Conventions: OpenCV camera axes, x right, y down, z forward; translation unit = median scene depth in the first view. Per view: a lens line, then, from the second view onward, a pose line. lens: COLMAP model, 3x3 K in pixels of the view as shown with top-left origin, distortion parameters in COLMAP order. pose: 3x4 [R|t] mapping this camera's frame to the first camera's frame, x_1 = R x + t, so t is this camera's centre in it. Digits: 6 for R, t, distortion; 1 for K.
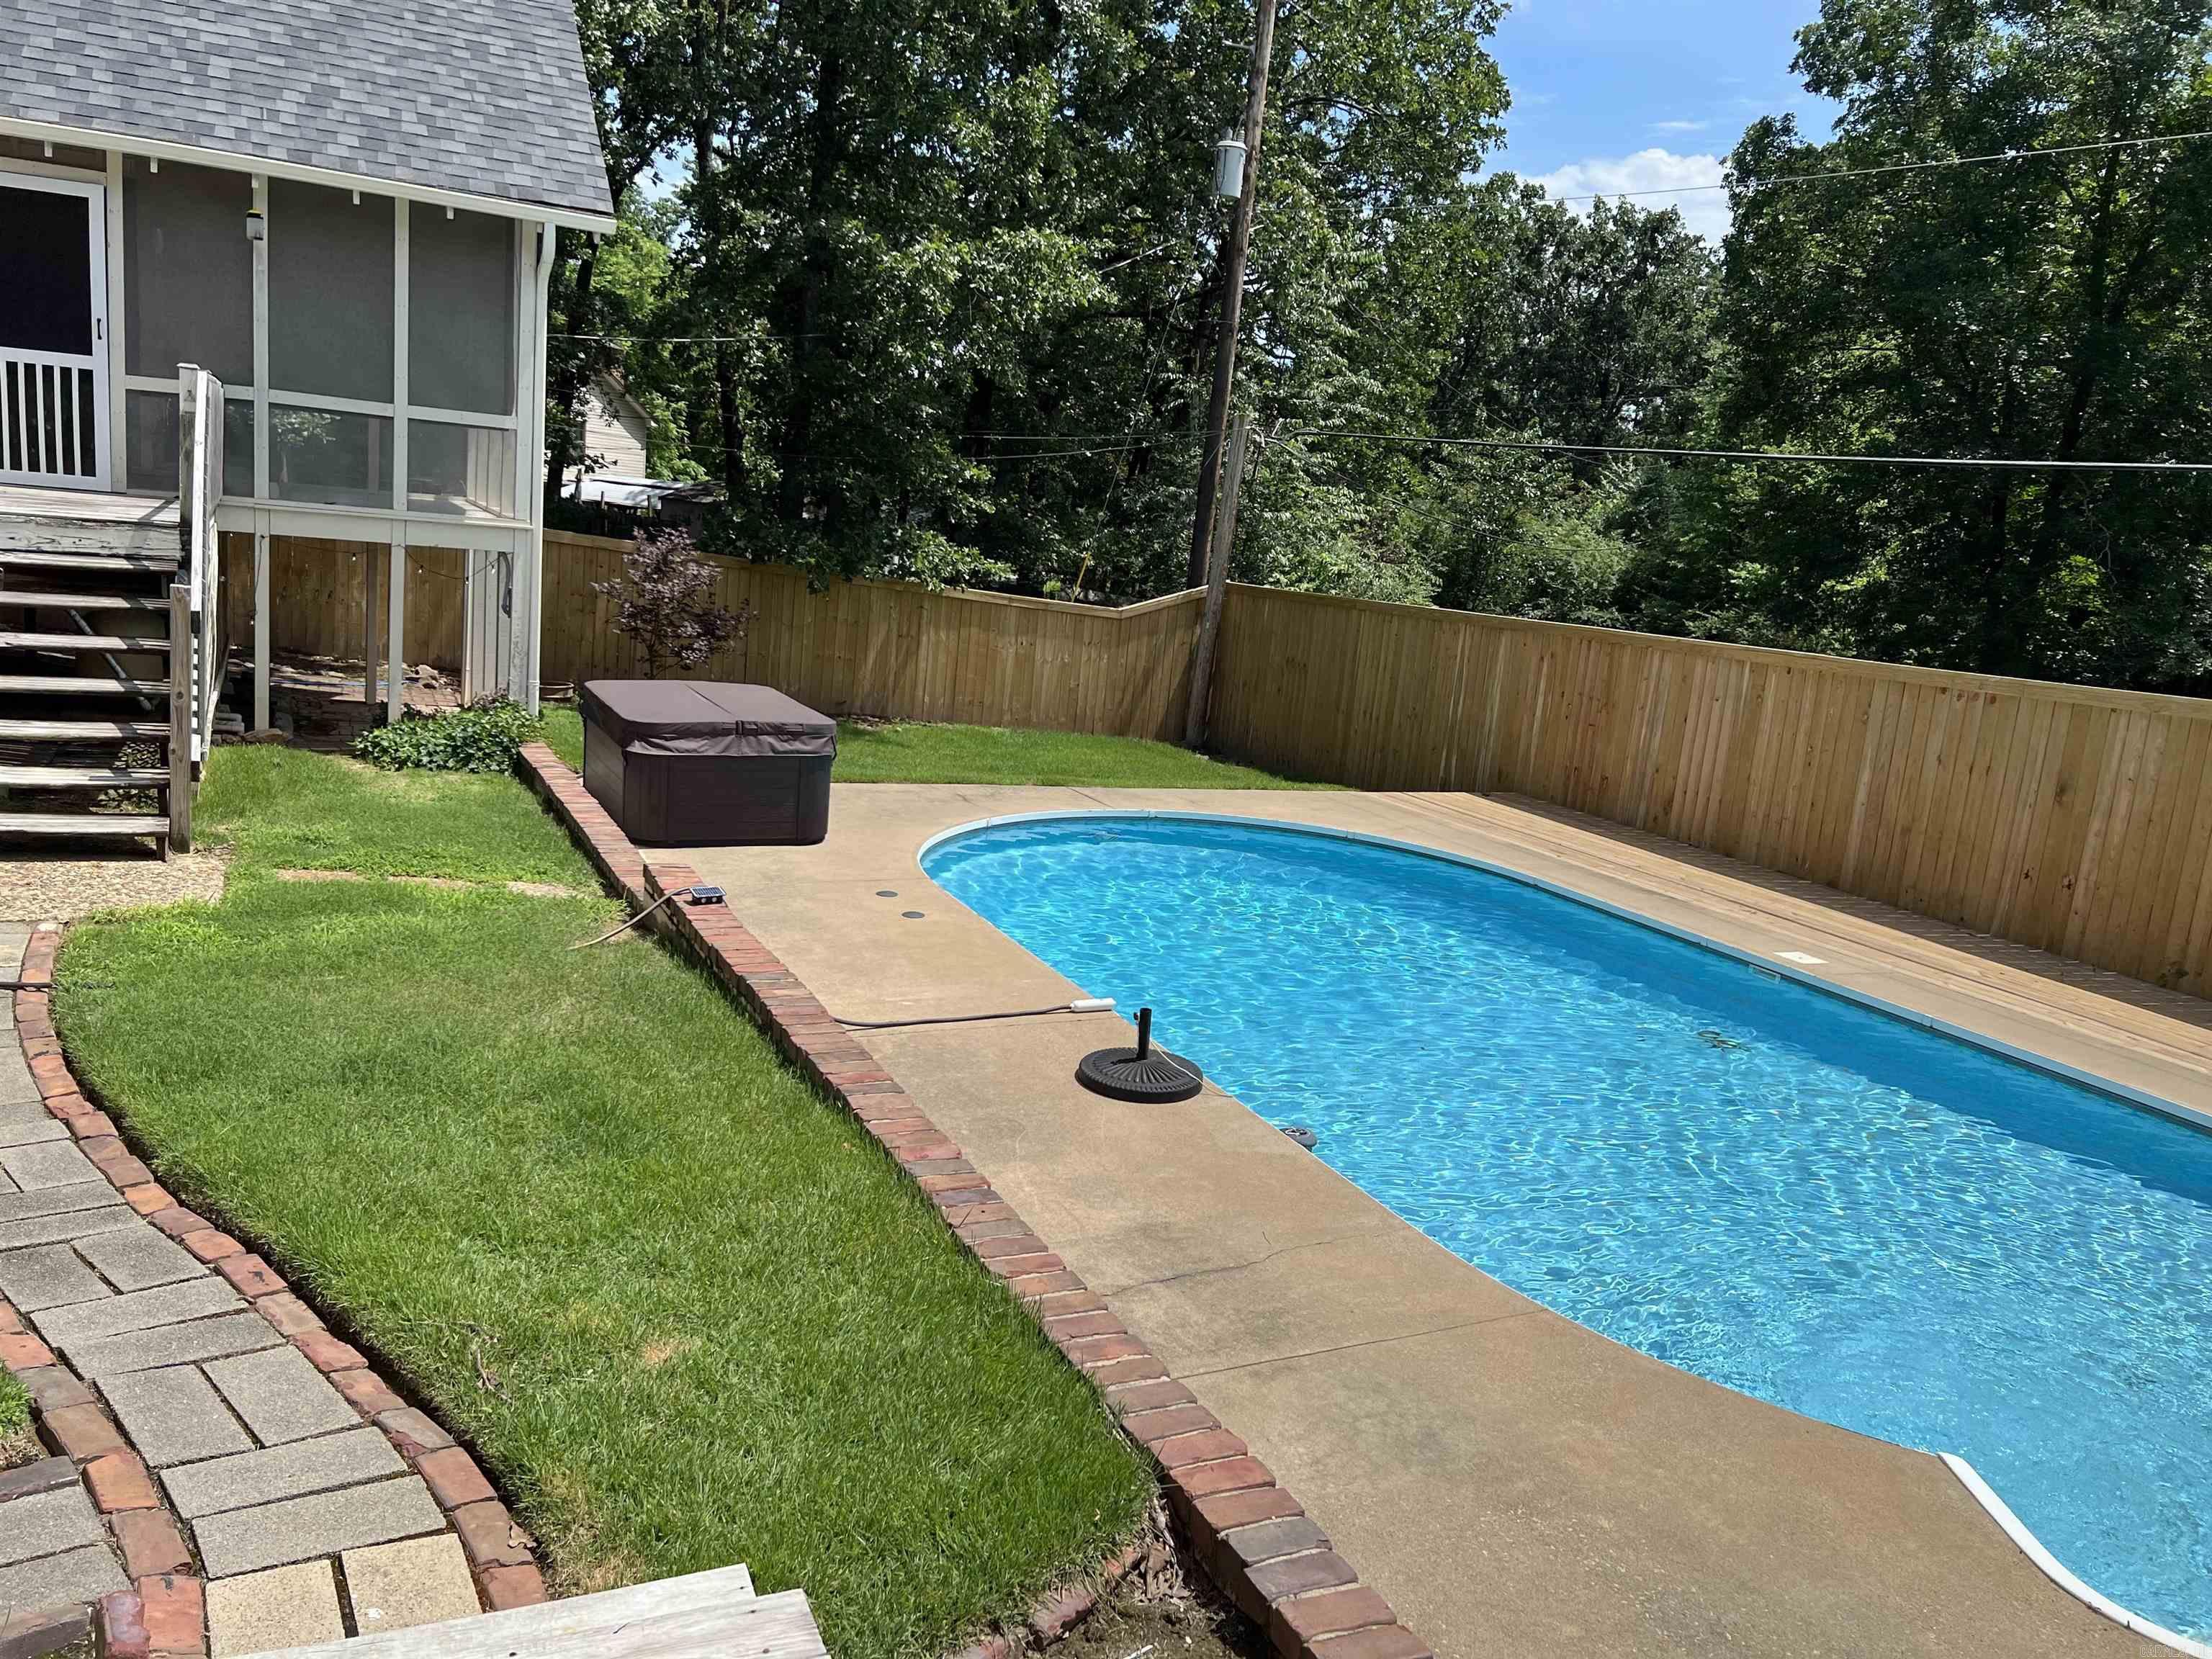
lens RADIAL K [[1663.5, 0, 1109.6], [0, 1663.5, 824.5], [0, 0, 1]] dist [0.033873, 0.000485]
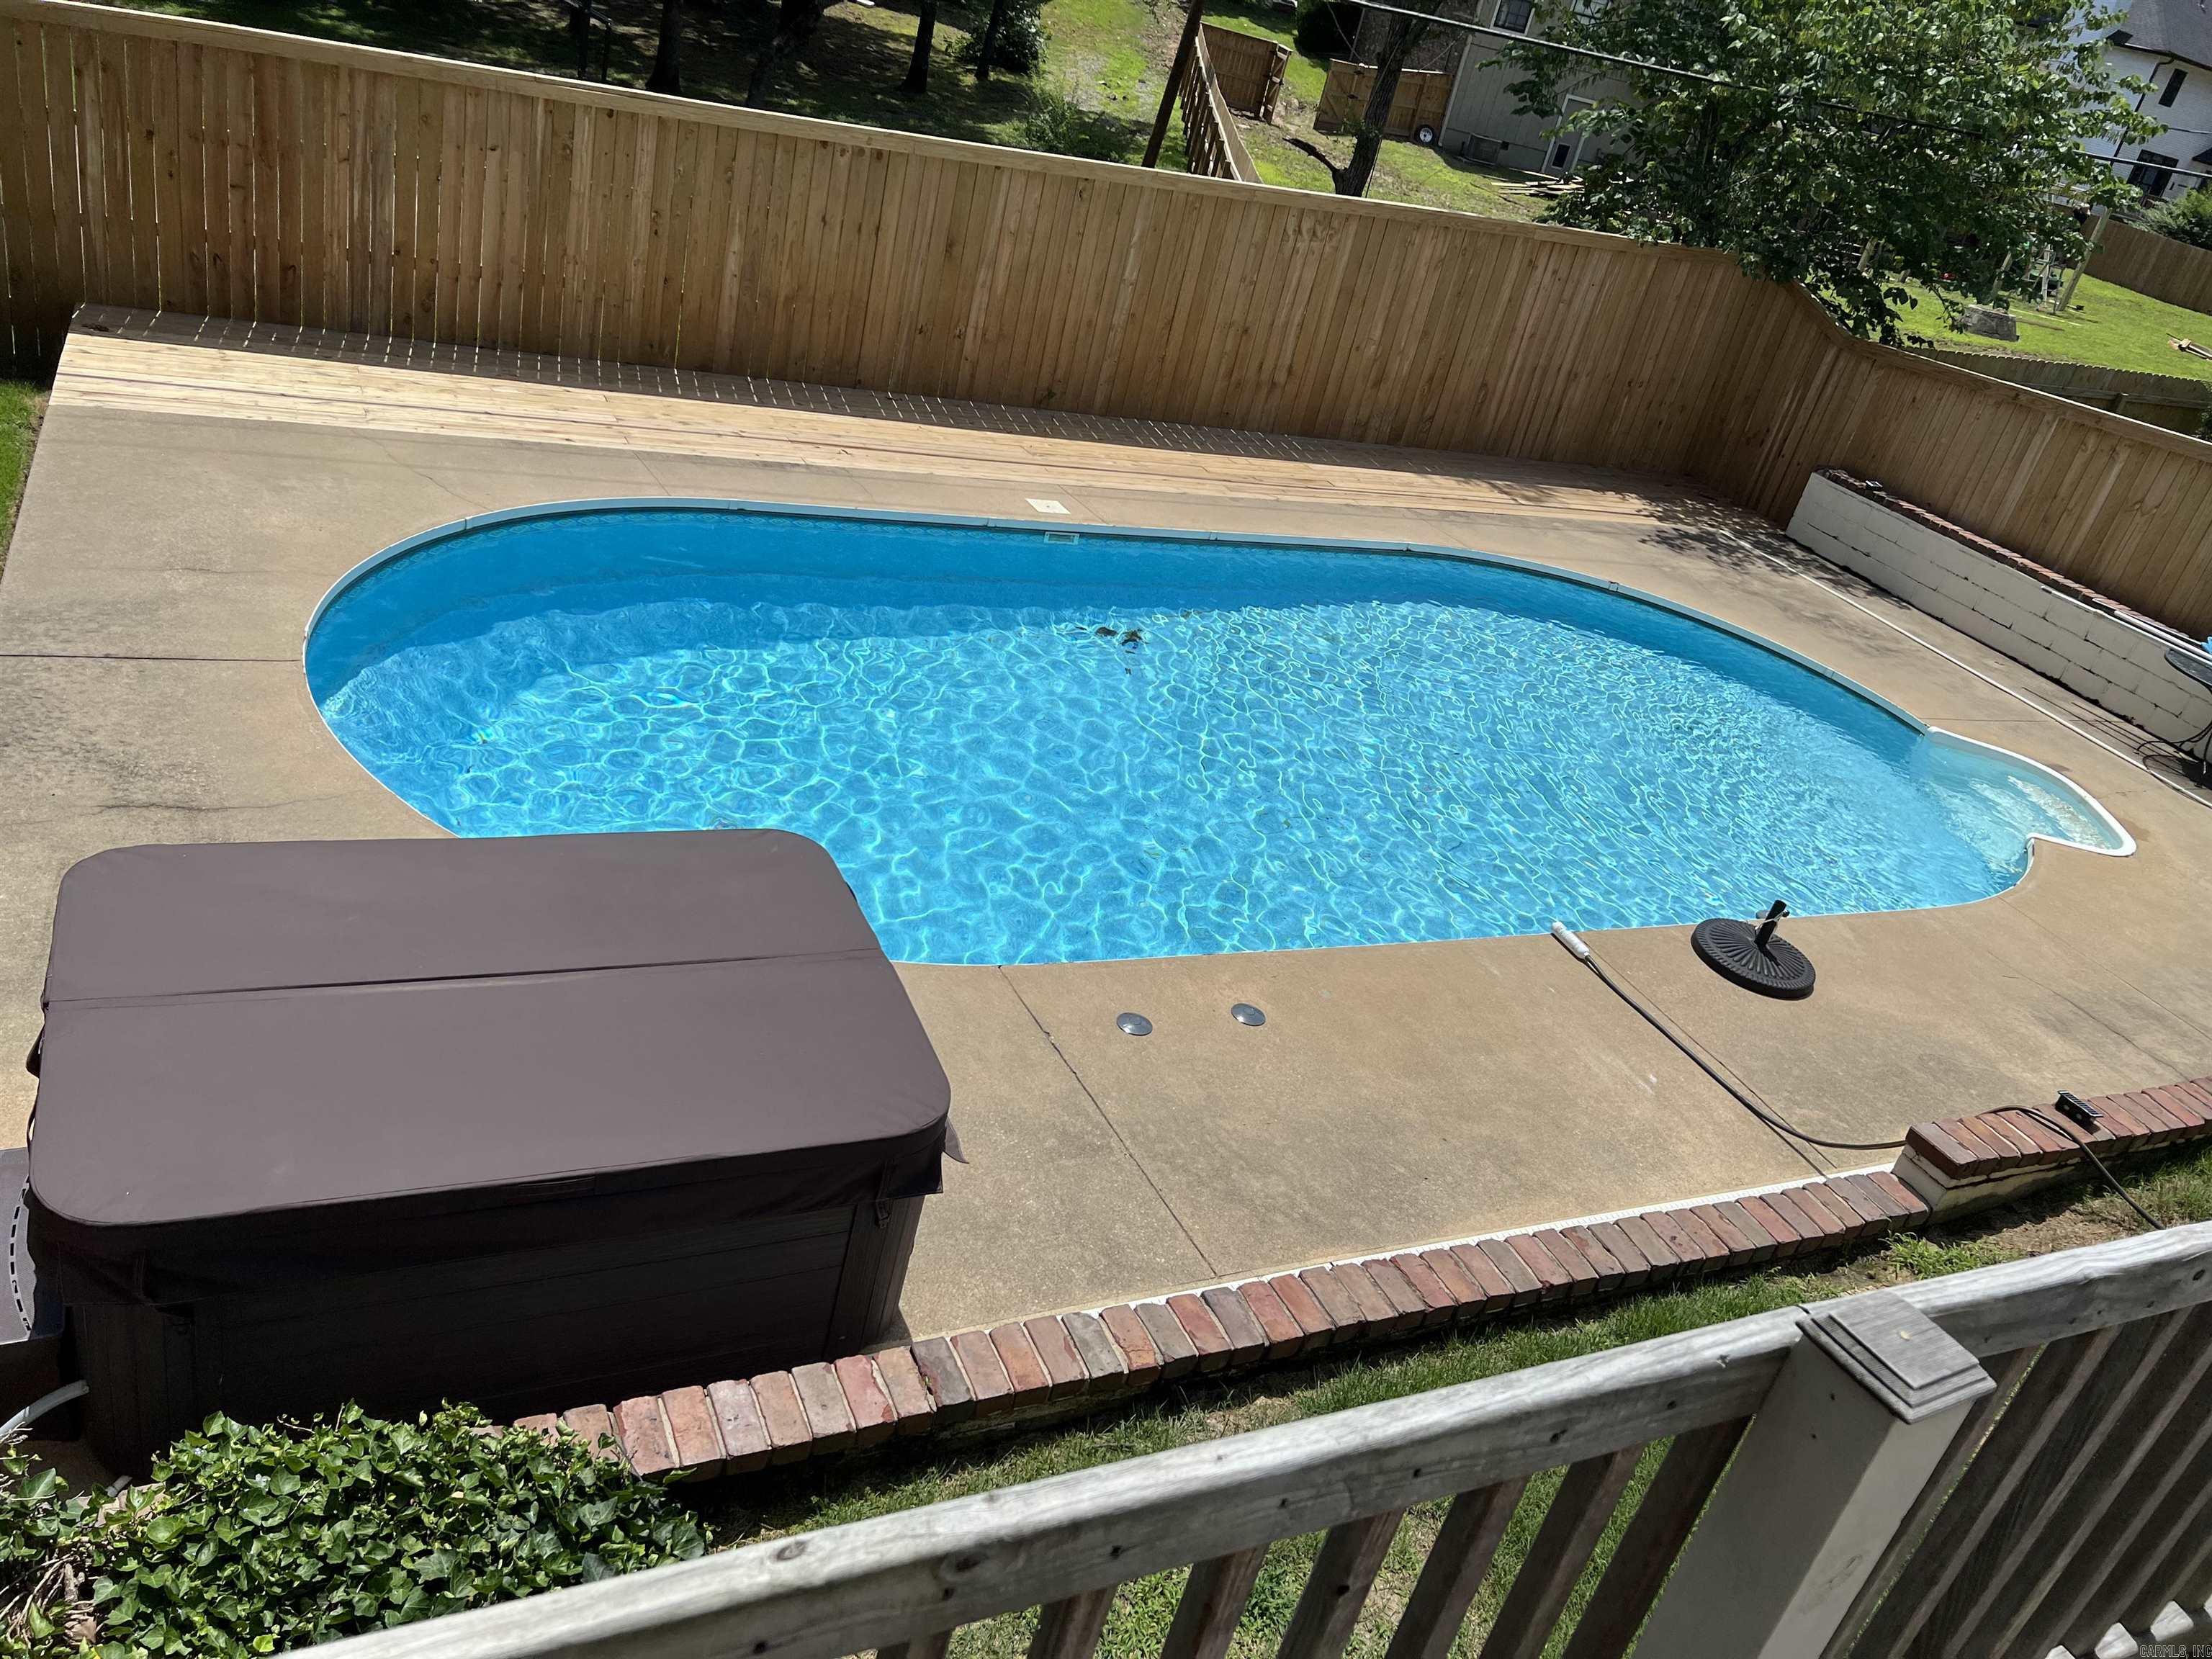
lens RADIAL K [[1663.5, 0, 1106.9], [0, 1663.5, 829.8], [0, 0, 1]] dist [0.033873, 0.000485]
pose [[0.051912, -0.552707, 0.831758, -0.535281], [-0.017885, 0.832232, 0.554138, -0.315182], [-0.998492, -0.043642, 0.033318, 0.893072]]
